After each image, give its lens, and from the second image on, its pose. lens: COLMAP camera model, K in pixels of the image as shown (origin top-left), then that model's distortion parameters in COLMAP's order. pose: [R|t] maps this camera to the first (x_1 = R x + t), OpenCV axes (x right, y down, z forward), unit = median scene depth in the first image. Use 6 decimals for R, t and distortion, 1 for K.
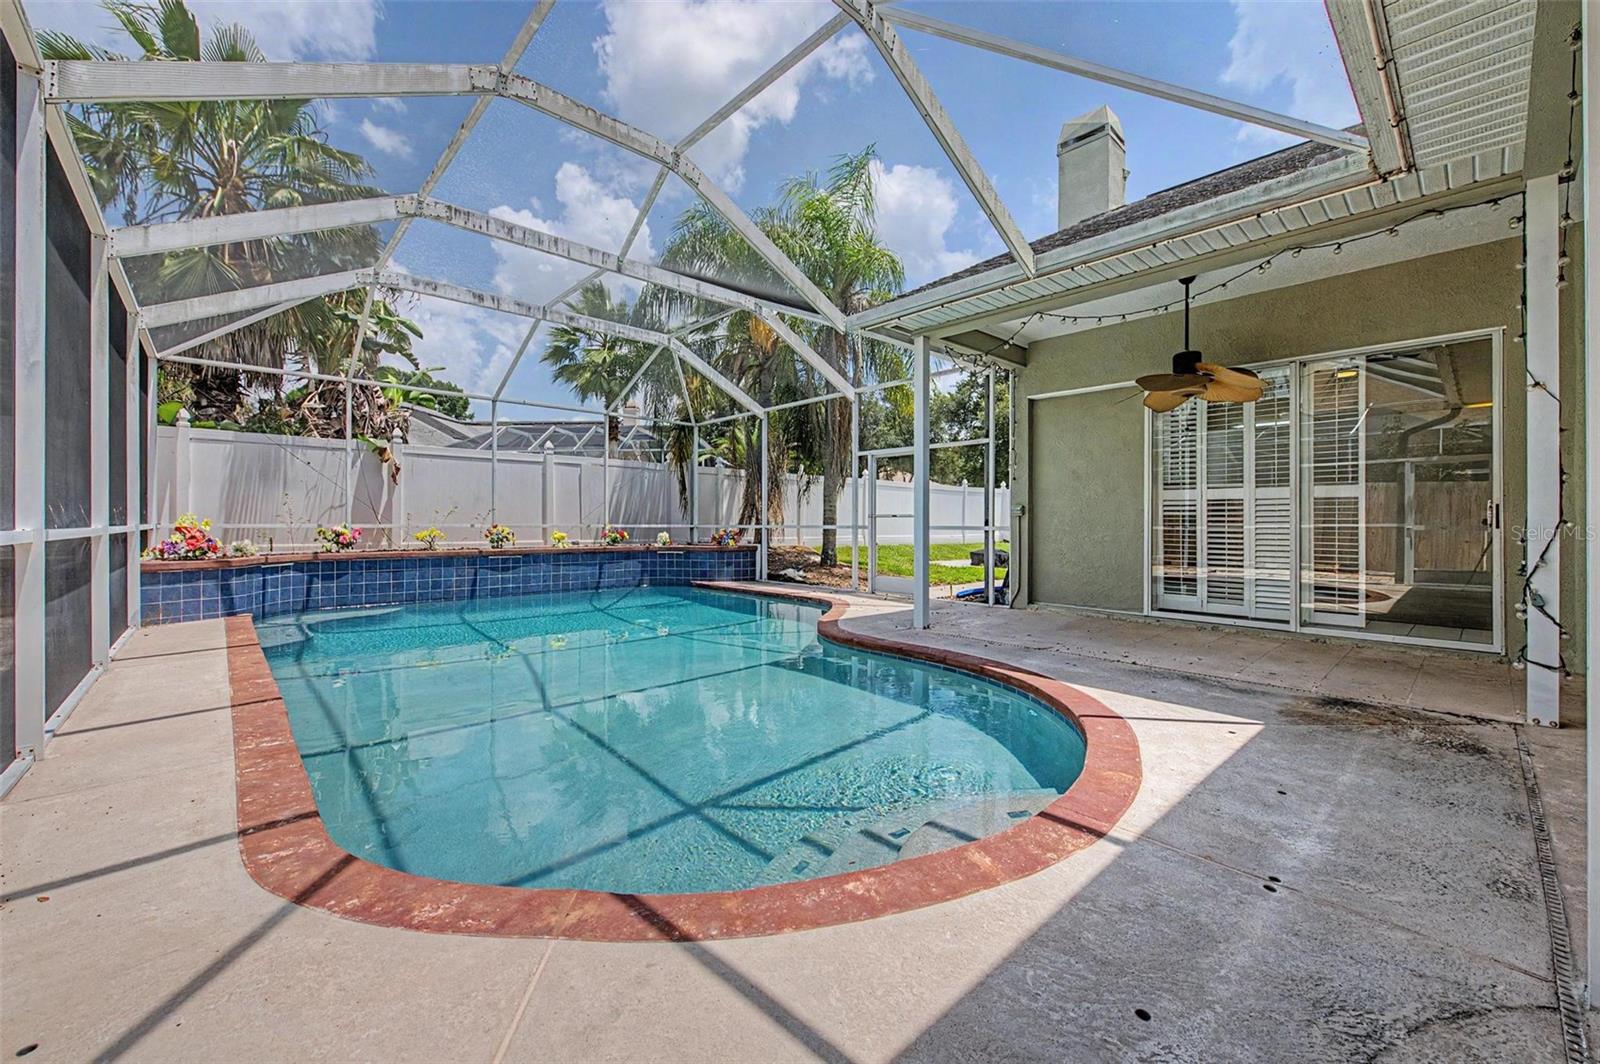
lens RADIAL K [[636.4, 0, 802.1], [0, 636.4, 517.2], [0, 0, 1]] dist [0.005212, -0.003907]
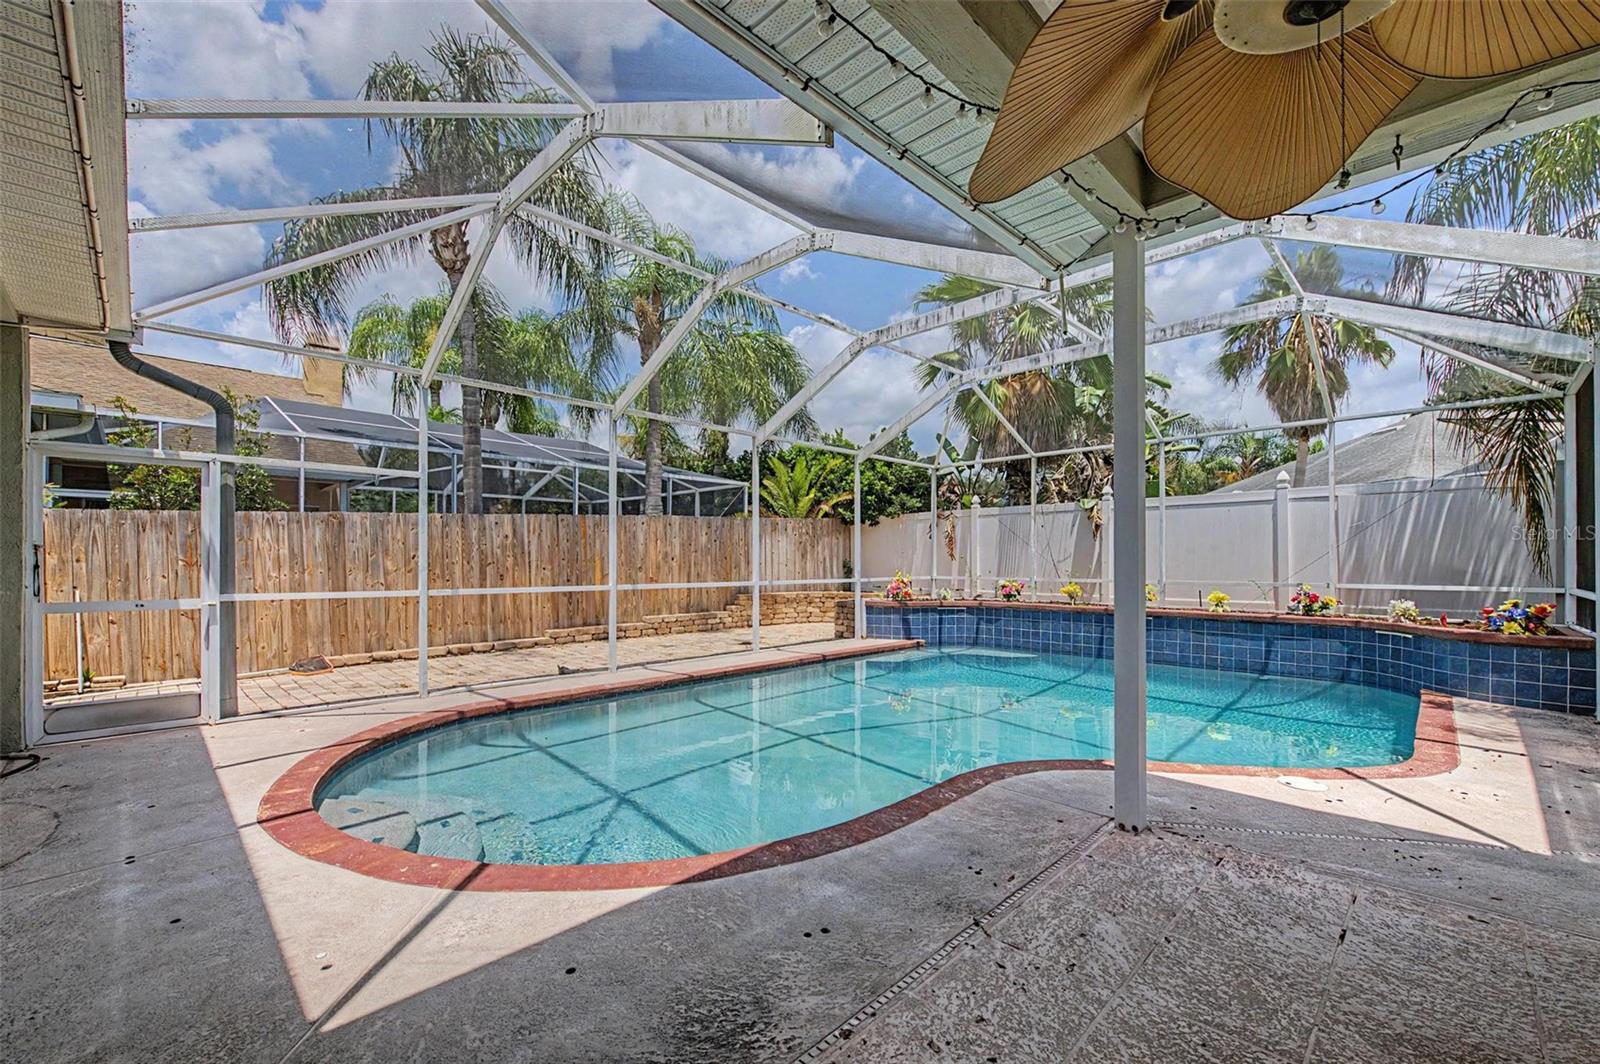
lens RADIAL K [[636.4, 0, 795.8], [0, 636.4, 561.2], [0, 0, 1]] dist [0.005212, -0.003907]
pose [[0.047443, -0.004557, -0.998864, 0.523644], [0.008124, 0.999958, -0.004176, -0.023385], [0.998841, -0.007916, 0.047478, 0.566686]]
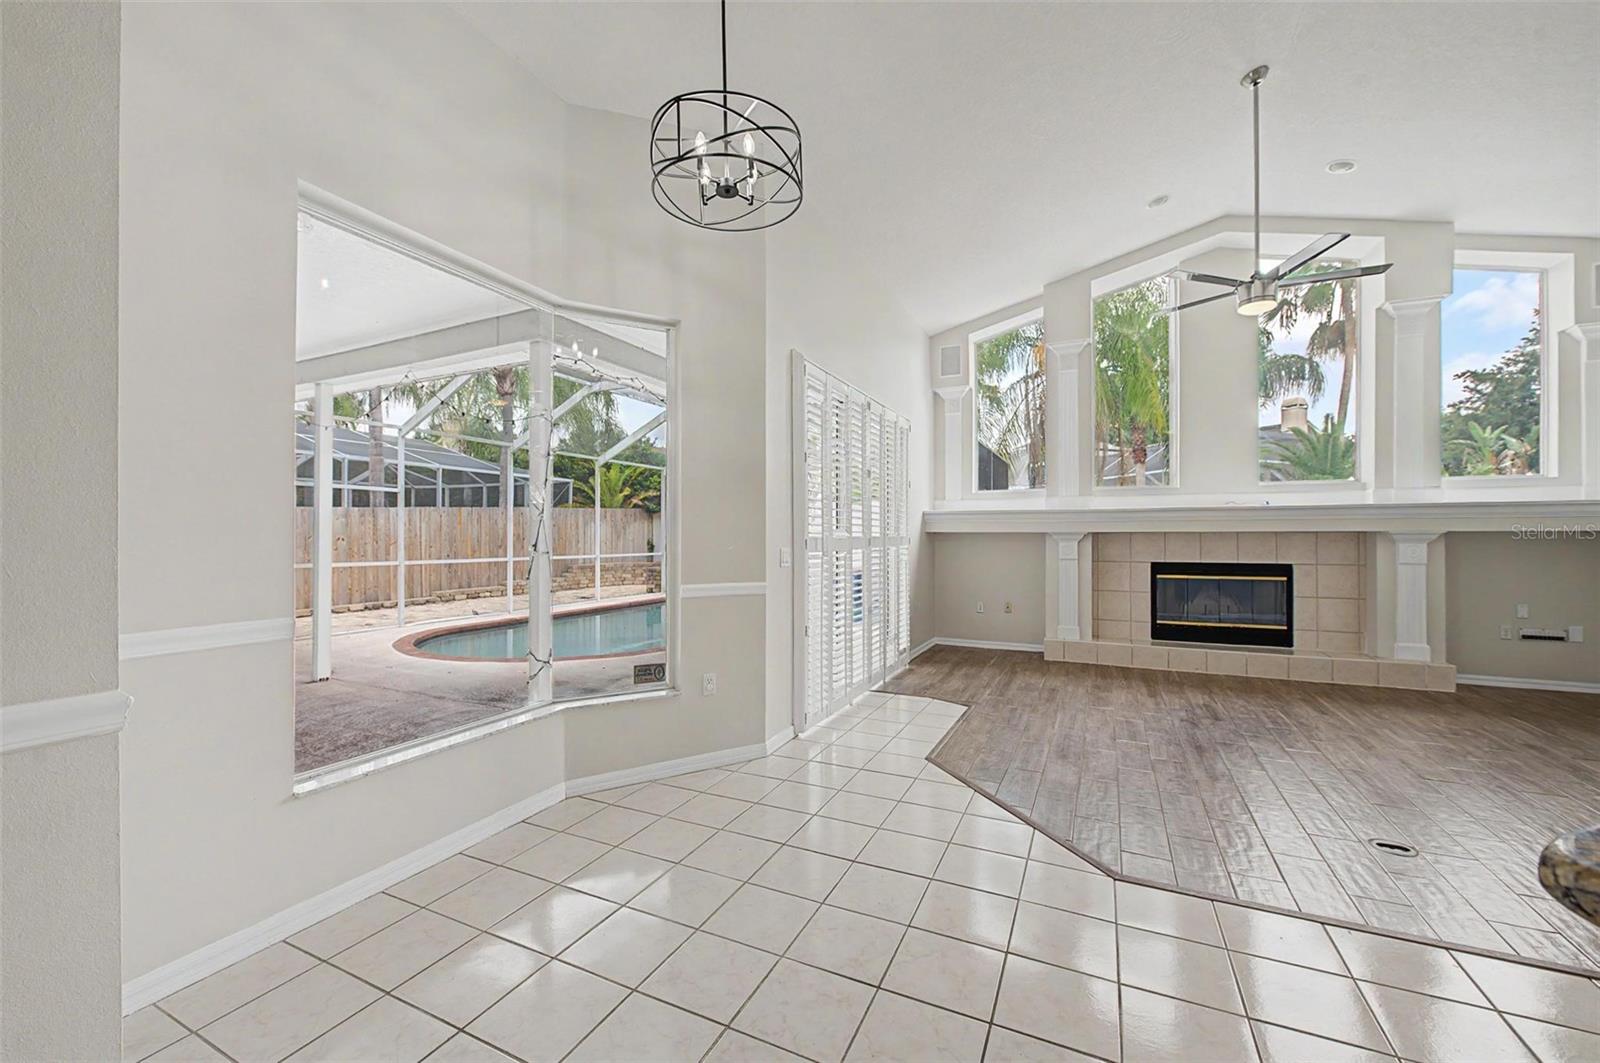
lens RADIAL K [[636.4, 0, 795.7], [0, 636.4, 536.7], [0, 0, 1]] dist [0.005212, -0.003907]
pose [[0.369710, -0.002900, -0.929143, 1.152926], [0.006526, 0.999979, -0.000524, -0.036616], [0.929124, -0.005870, 0.369721, 0.419414]]
